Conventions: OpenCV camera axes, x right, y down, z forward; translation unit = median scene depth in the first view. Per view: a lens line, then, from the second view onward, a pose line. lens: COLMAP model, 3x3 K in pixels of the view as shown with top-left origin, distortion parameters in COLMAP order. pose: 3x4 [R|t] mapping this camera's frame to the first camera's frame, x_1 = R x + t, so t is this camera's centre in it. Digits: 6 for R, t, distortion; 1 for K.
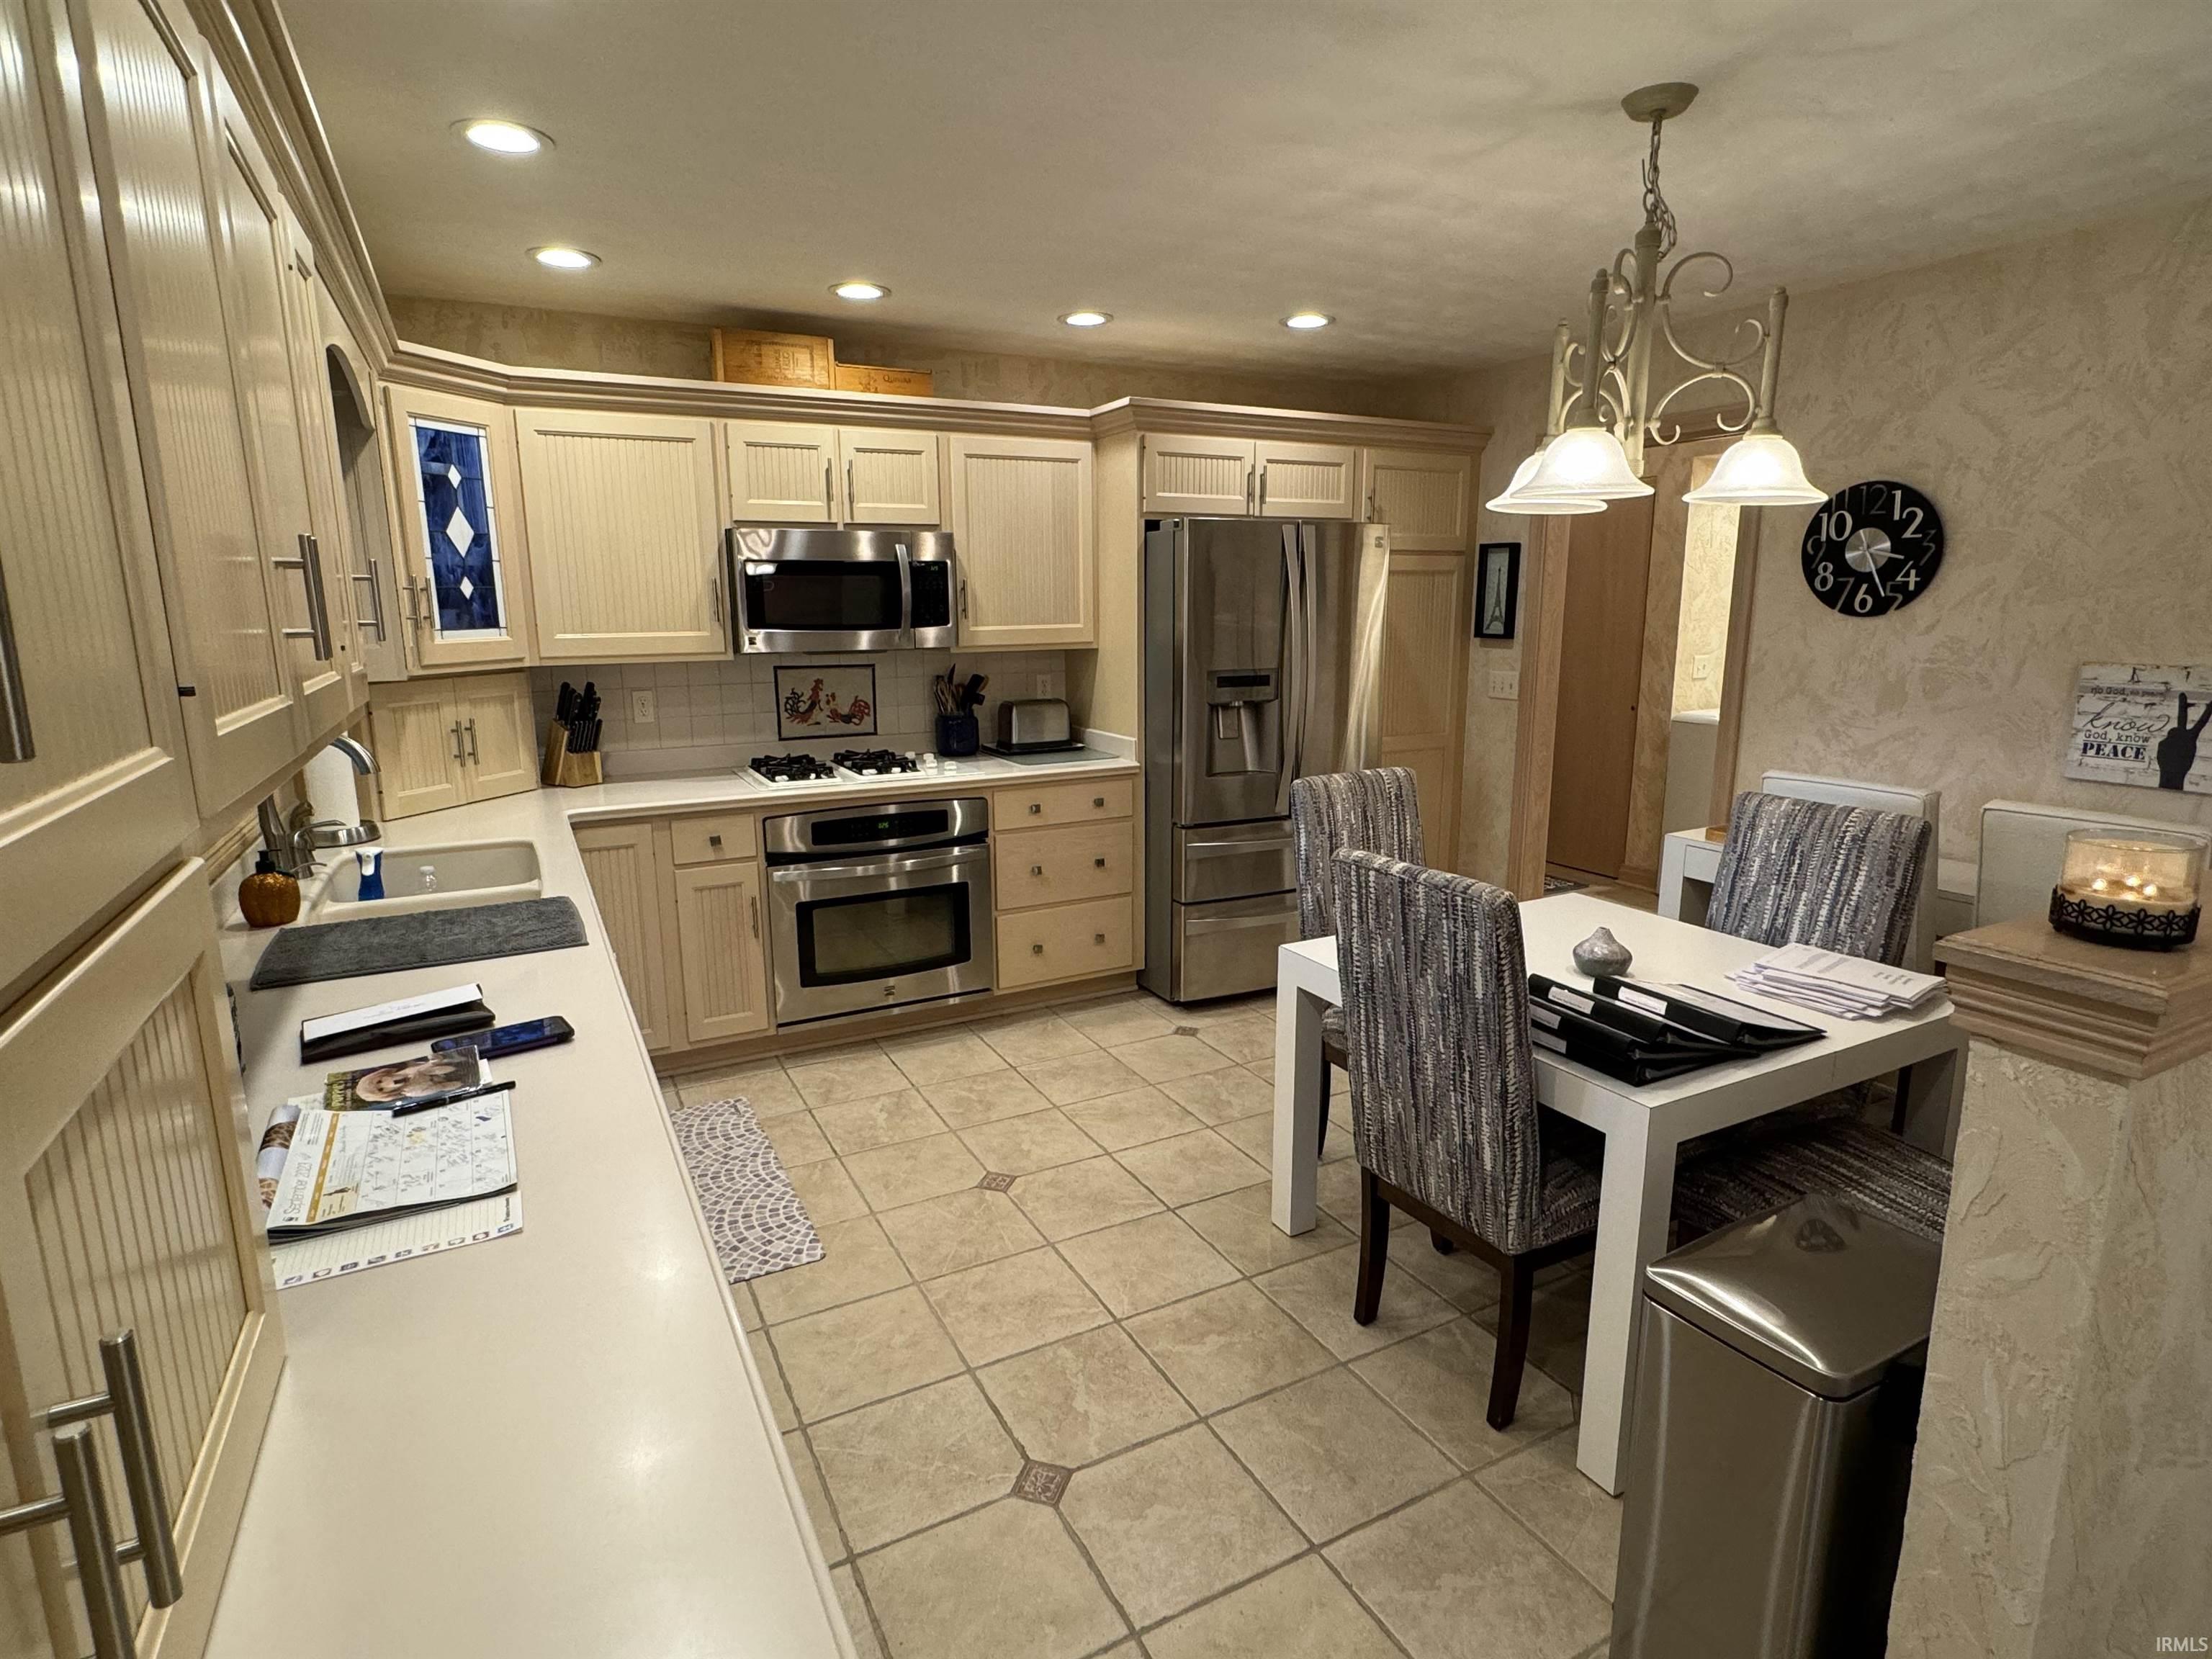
lens RADIAL K [[1162.3, 0, 1113.0], [0, 1162.3, 822.2], [0, 0, 1]] dist [-0.001470, 0.000331]
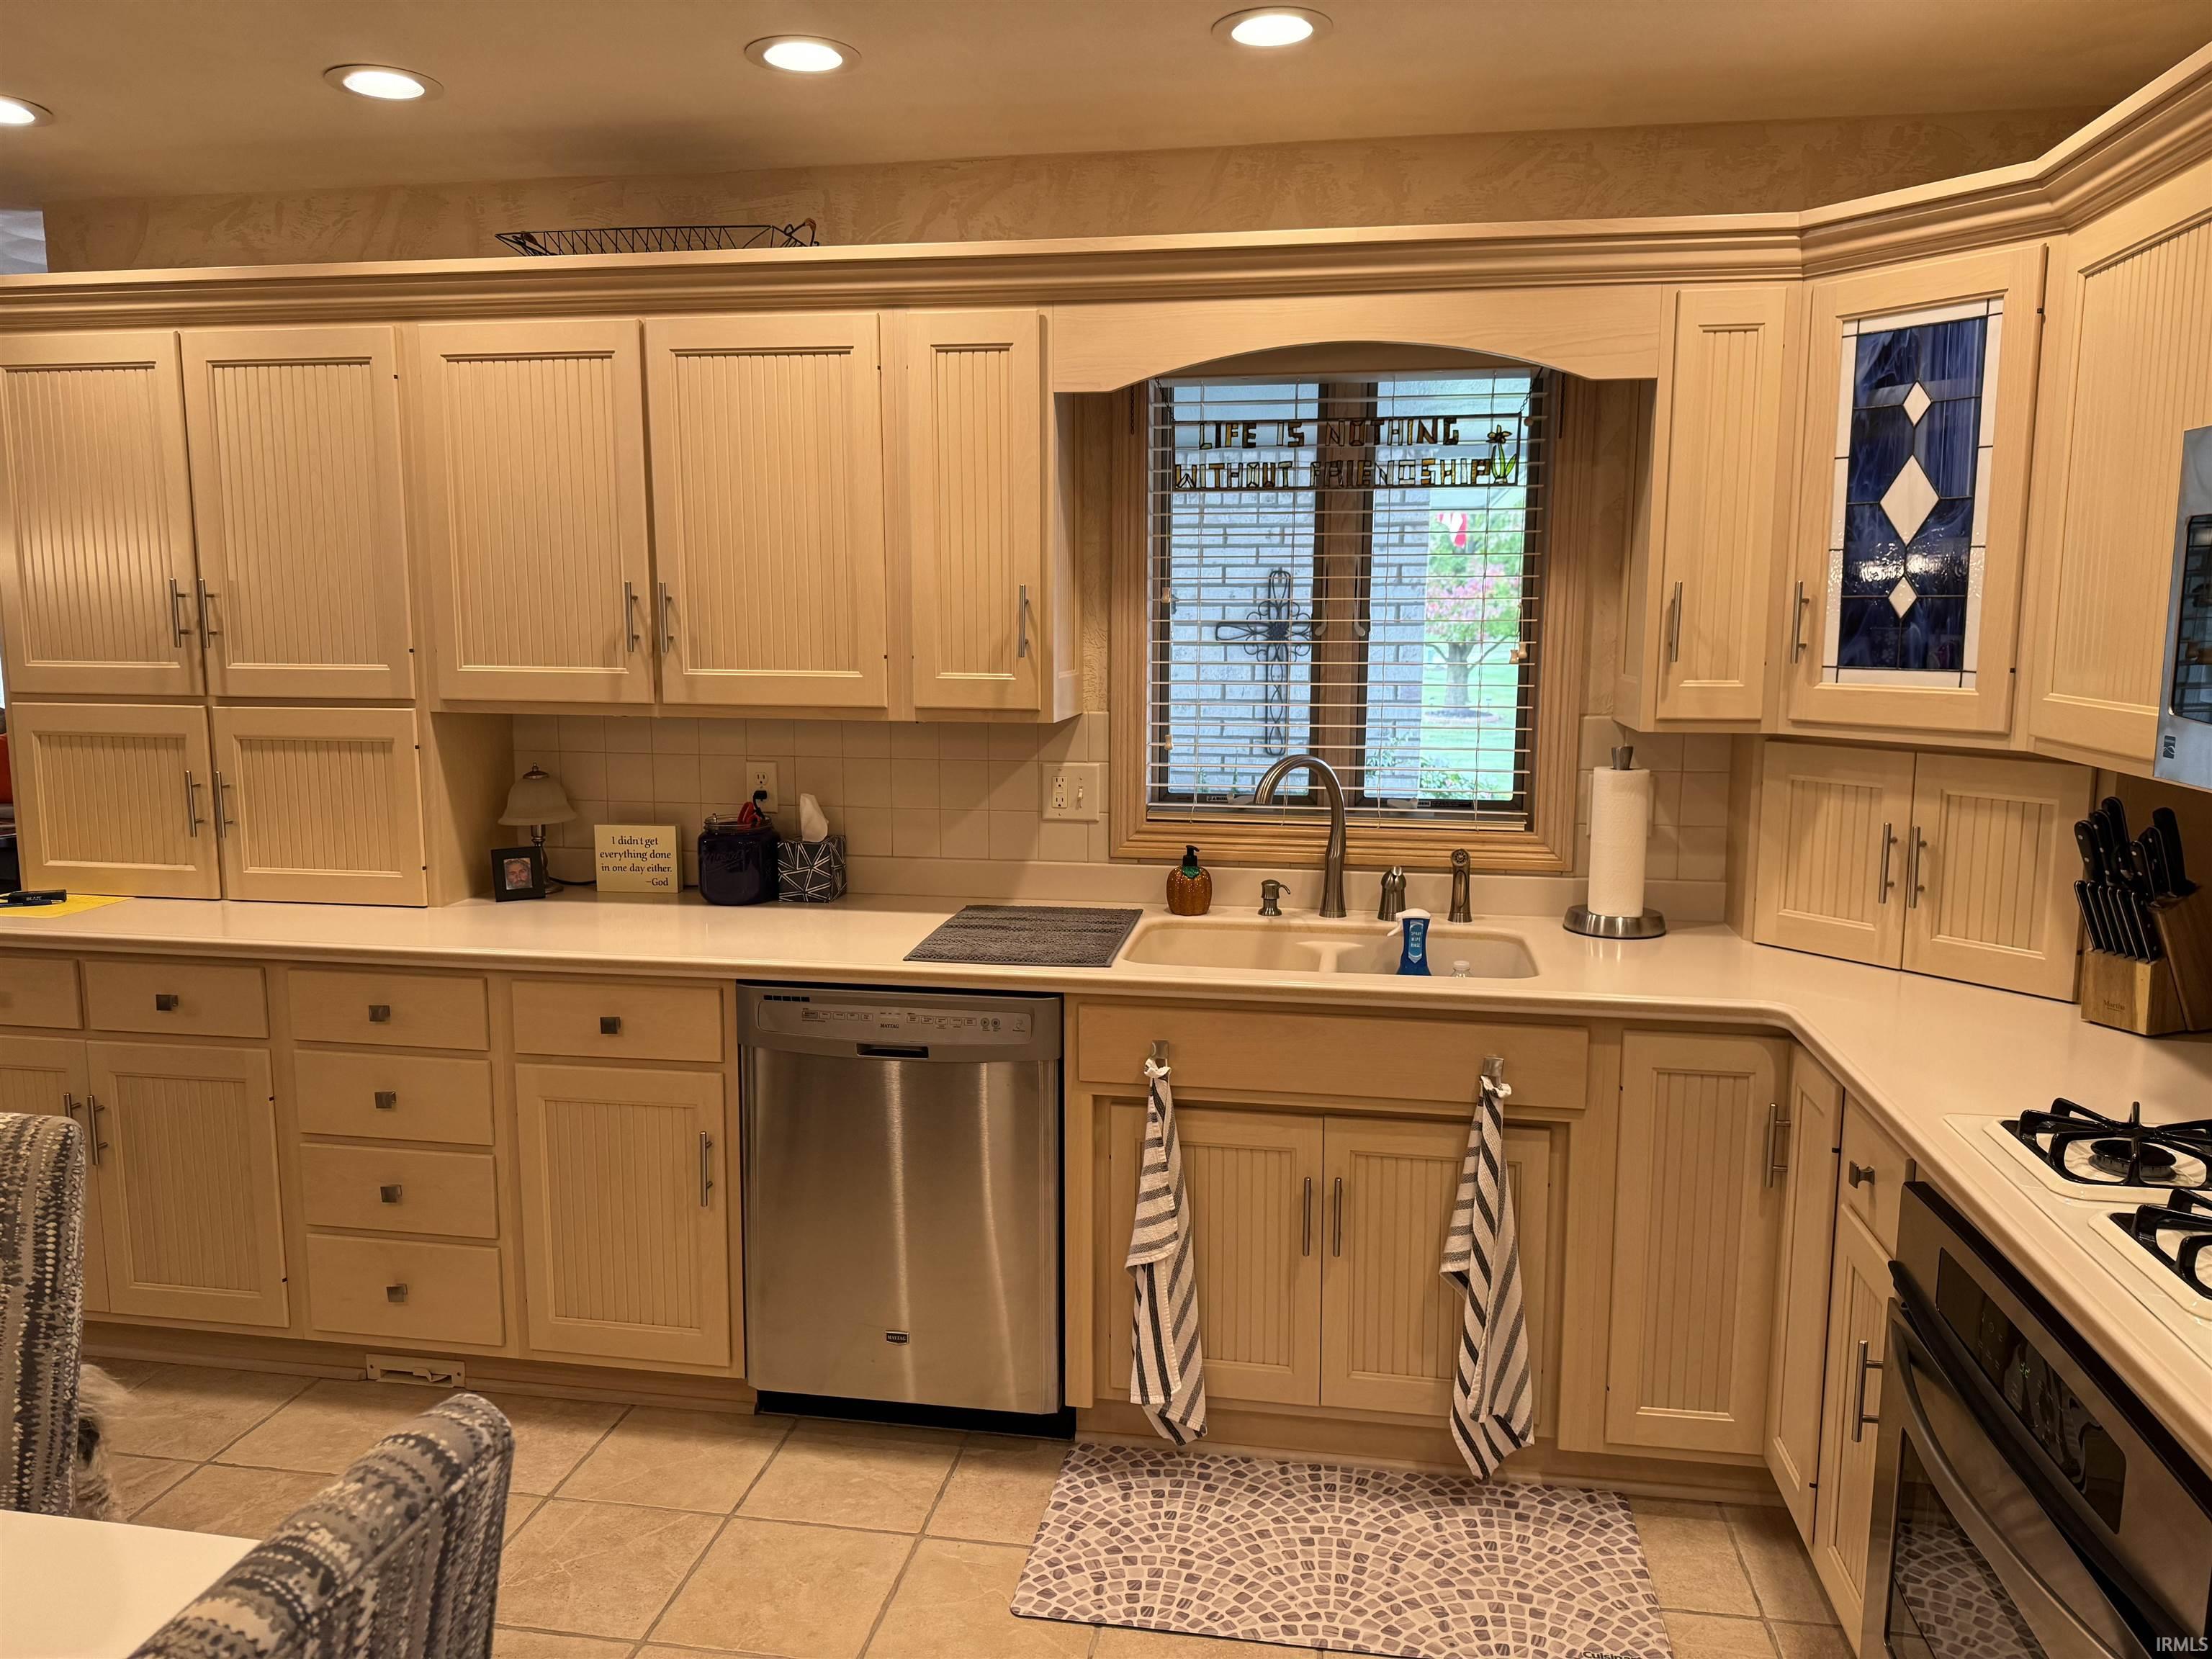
lens RADIAL K [[1579.0, 0, 1108.2], [0, 1579.0, 842.2], [0, 0, 1]] dist [0.051849, -0.068113]
pose [[-0.613394, 0.115241, -0.781324, 0.248523], [-0.153451, 0.953053, 0.261040, -0.188973], [0.774726, 0.280015, -0.566914, 0.958225]]
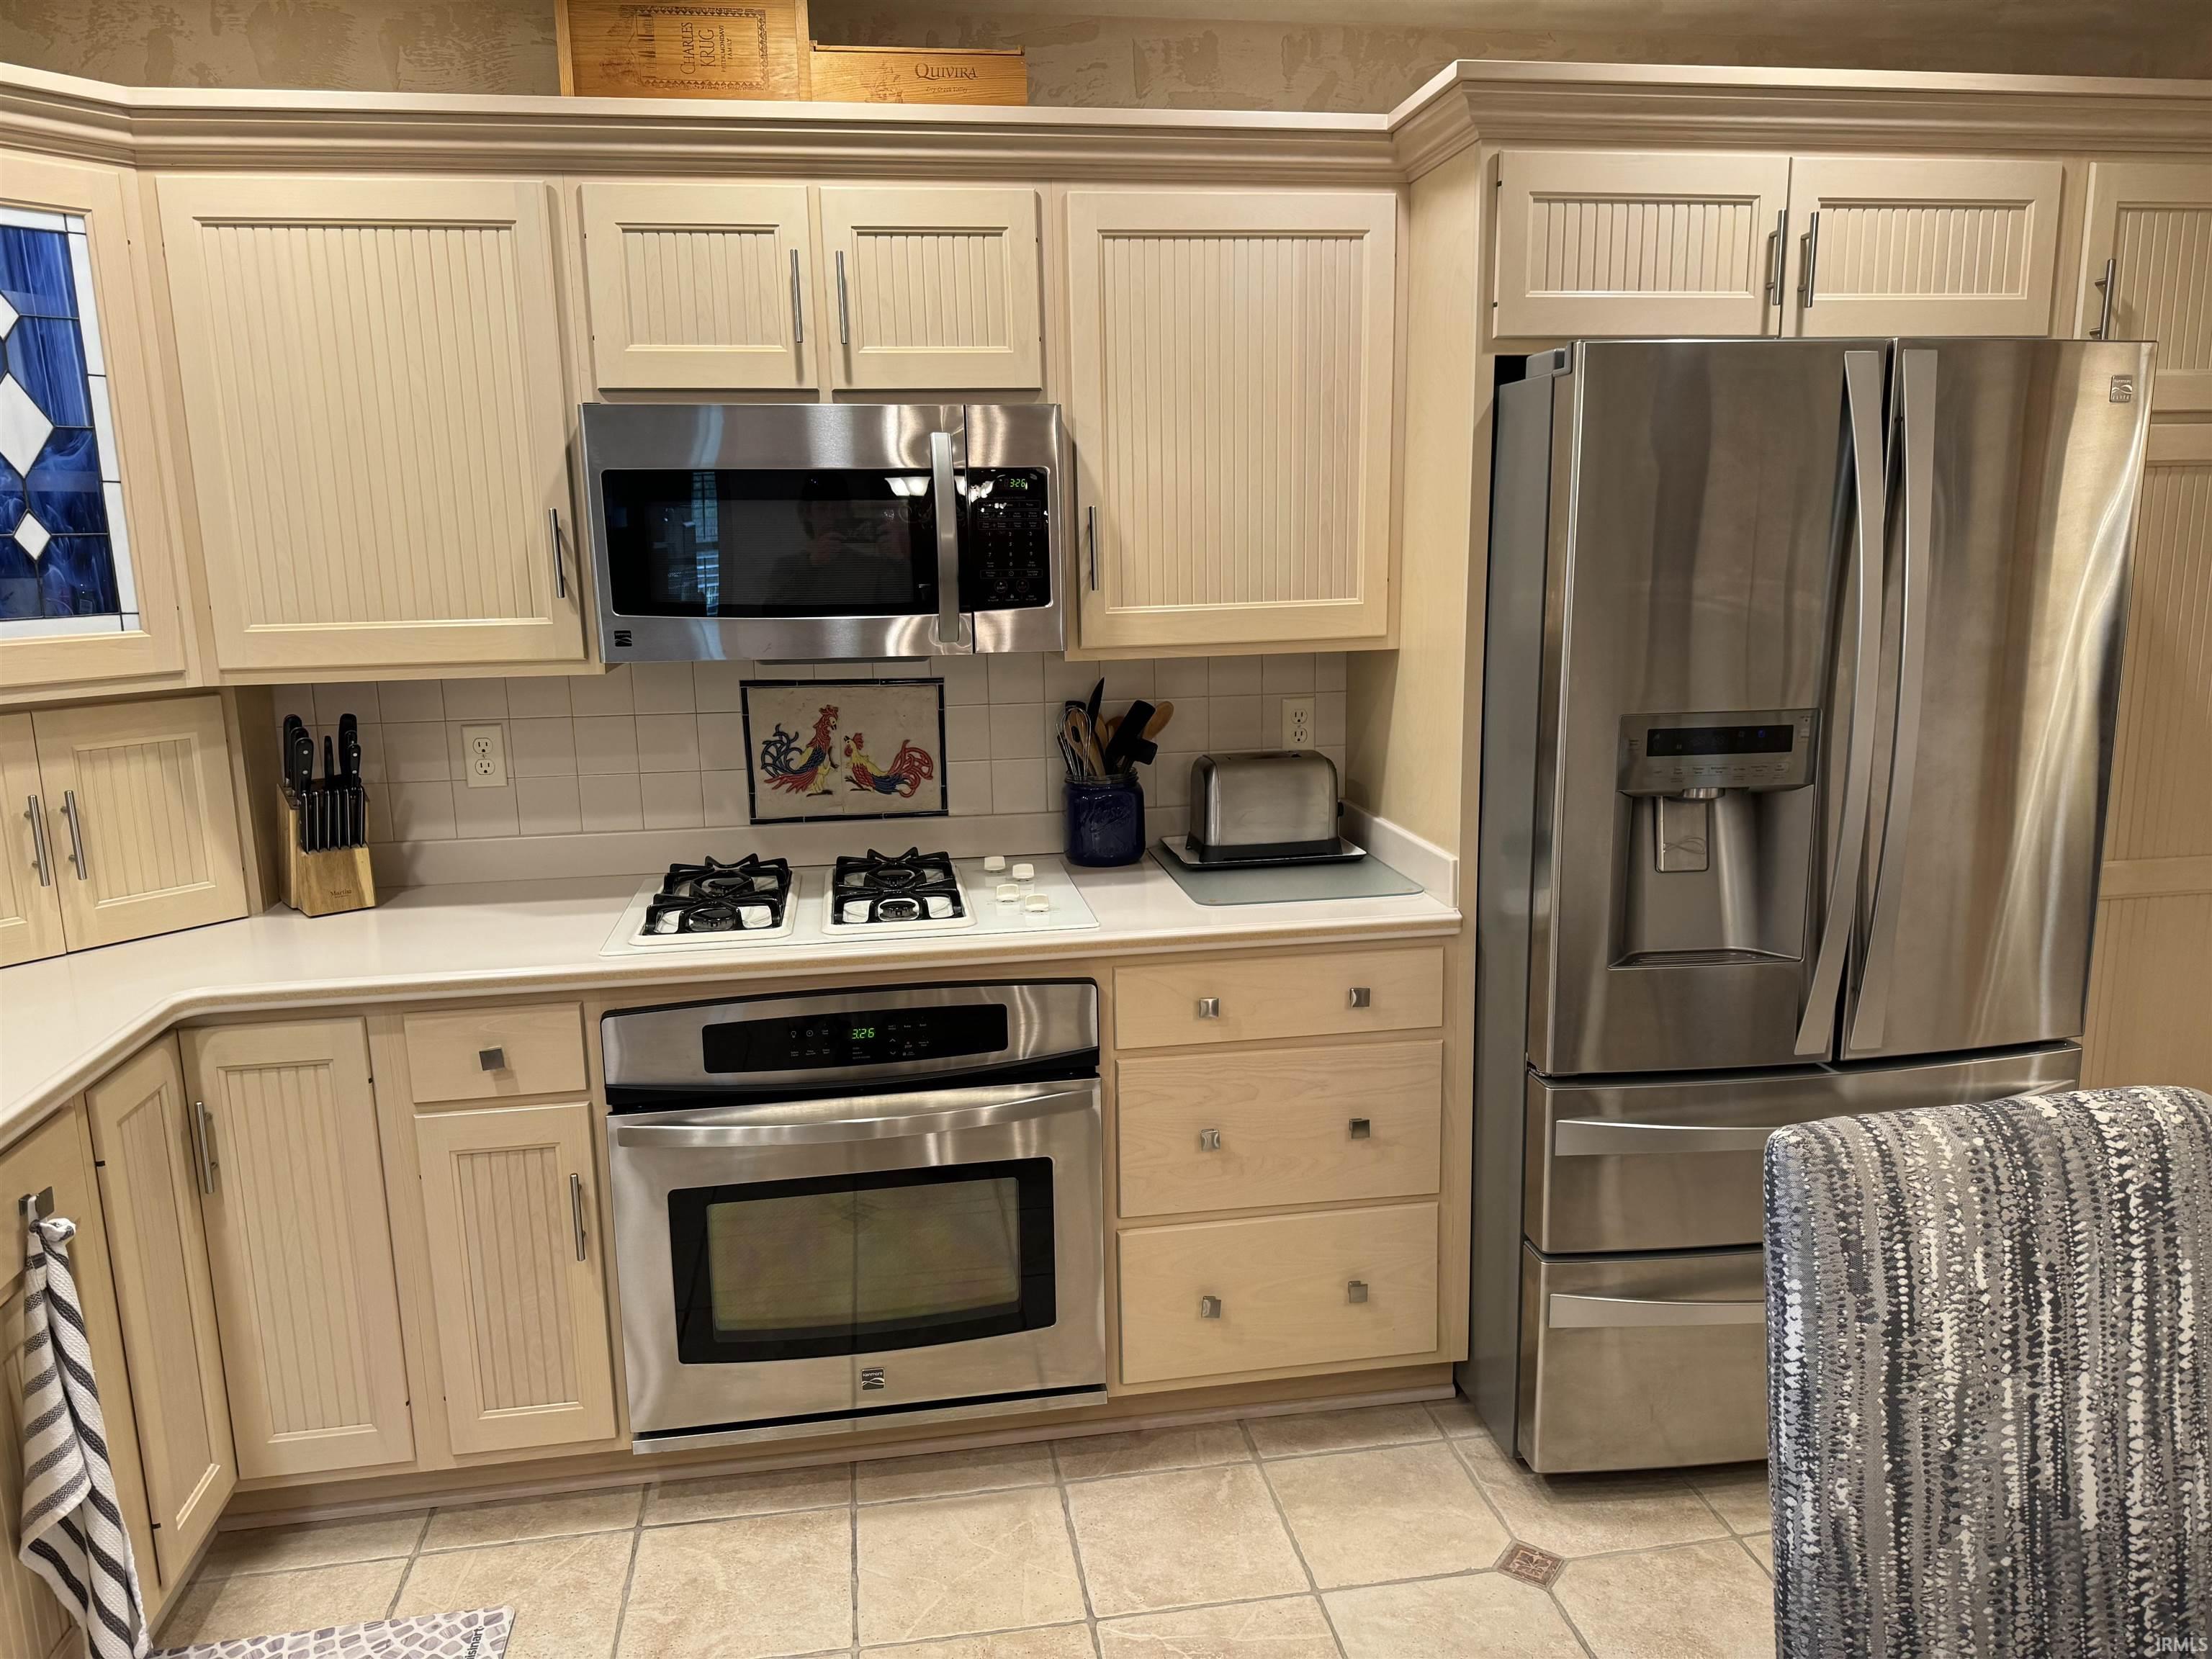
lens RADIAL K [[1579.0, 0, 1108.2], [0, 1579.0, 842.2], [0, 0, 1]] dist [0.051849, -0.068113]
pose [[0.946678, 0.051712, -0.318006, 0.089319], [-0.049976, 0.998658, 0.013619, -0.083596], [0.318283, 0.003000, 0.947991, 0.405170]]
